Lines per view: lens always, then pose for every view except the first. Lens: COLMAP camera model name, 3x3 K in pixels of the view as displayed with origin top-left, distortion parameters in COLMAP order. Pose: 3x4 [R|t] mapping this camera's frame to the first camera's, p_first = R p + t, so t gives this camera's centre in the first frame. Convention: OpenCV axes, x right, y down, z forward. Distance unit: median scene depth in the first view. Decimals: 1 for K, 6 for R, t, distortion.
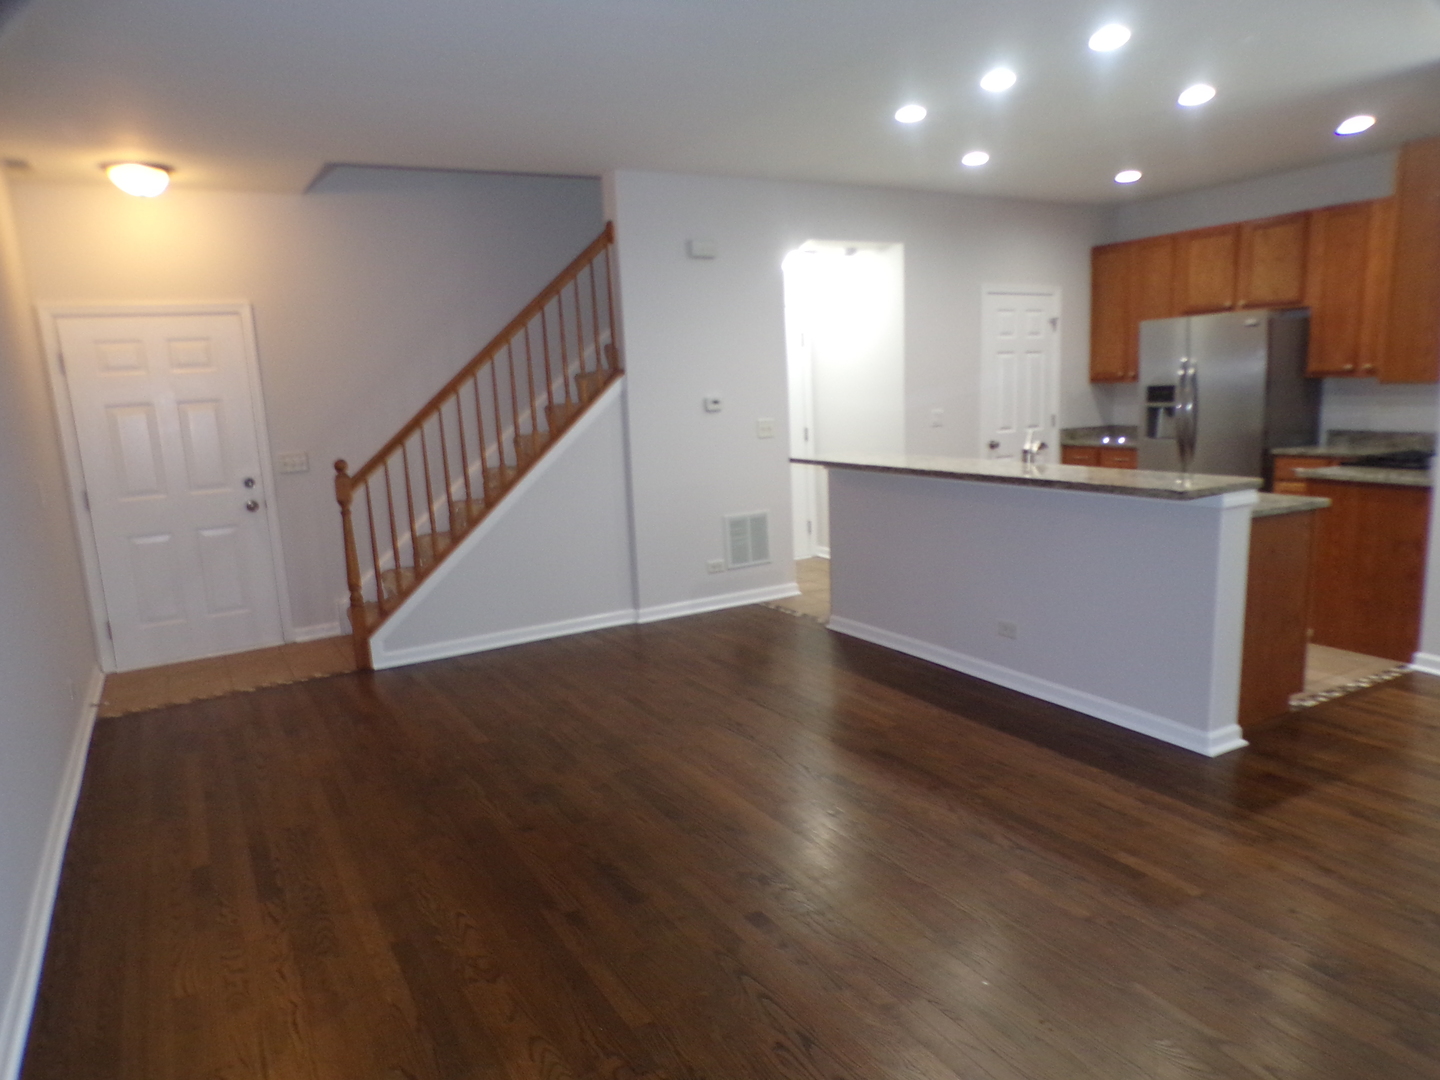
lens RADIAL K [[979.4, 0, 719.9], [0, 979.4, 526.1], [0, 0, 1]] dist [-0.008648, 0.008496]
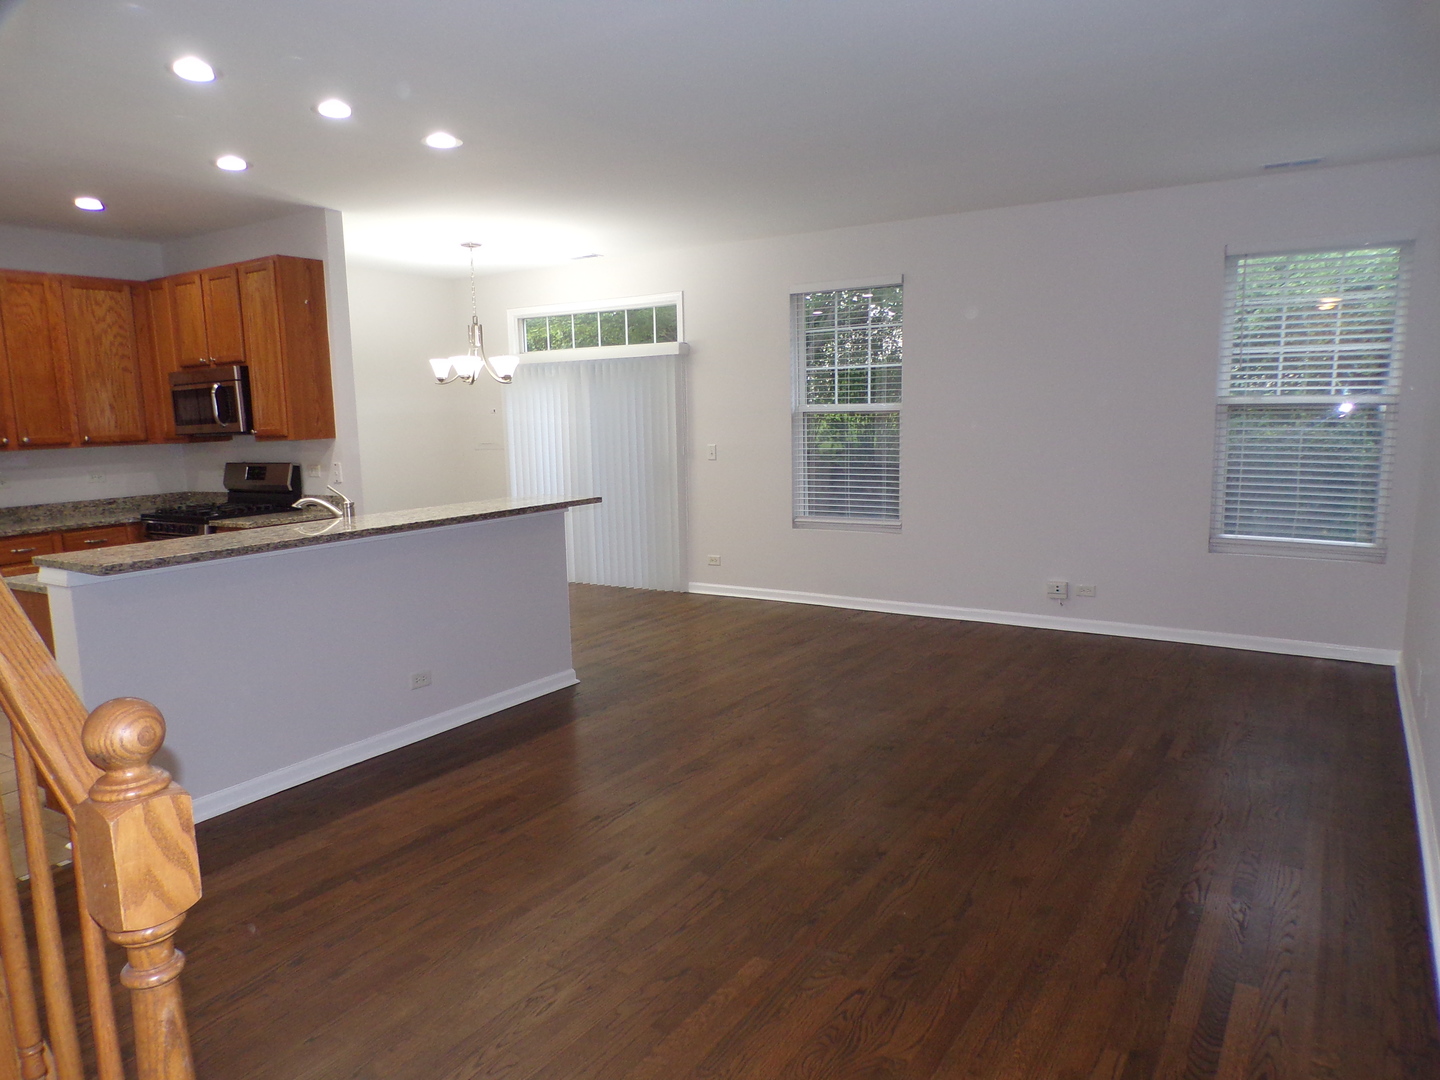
lens RADIAL K [[979.4, 0, 712.1], [0, 979.4, 538.6], [0, 0, 1]] dist [-0.008648, 0.008496]
pose [[-0.442193, -0.068529, 0.894298, -0.651427], [0.181518, 0.969607, 0.164053, -0.129272], [-0.878360, 0.234874, -0.416314, 1.033260]]
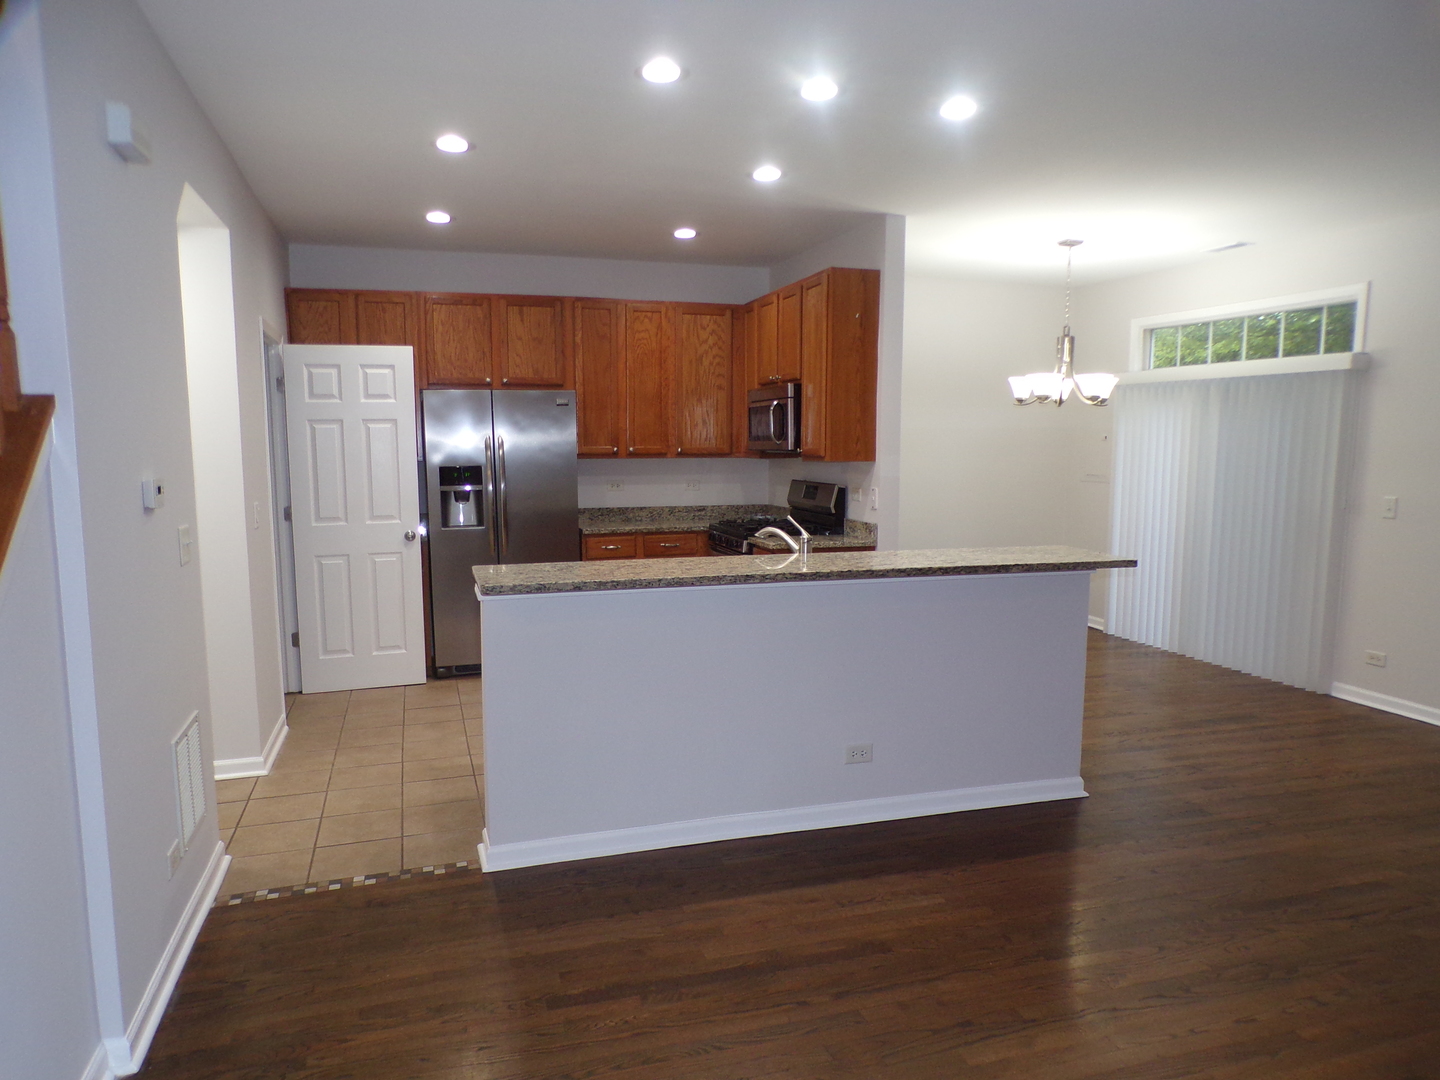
lens RADIAL K [[979.4, 0, 720.6], [0, 979.4, 531.3], [0, 0, 1]] dist [-0.008648, 0.008496]
pose [[0.220806, -0.056984, 0.973652, -0.488732], [0.135780, 0.990366, 0.027169, -0.110752], [-0.965820, 0.126203, 0.226416, 0.832012]]
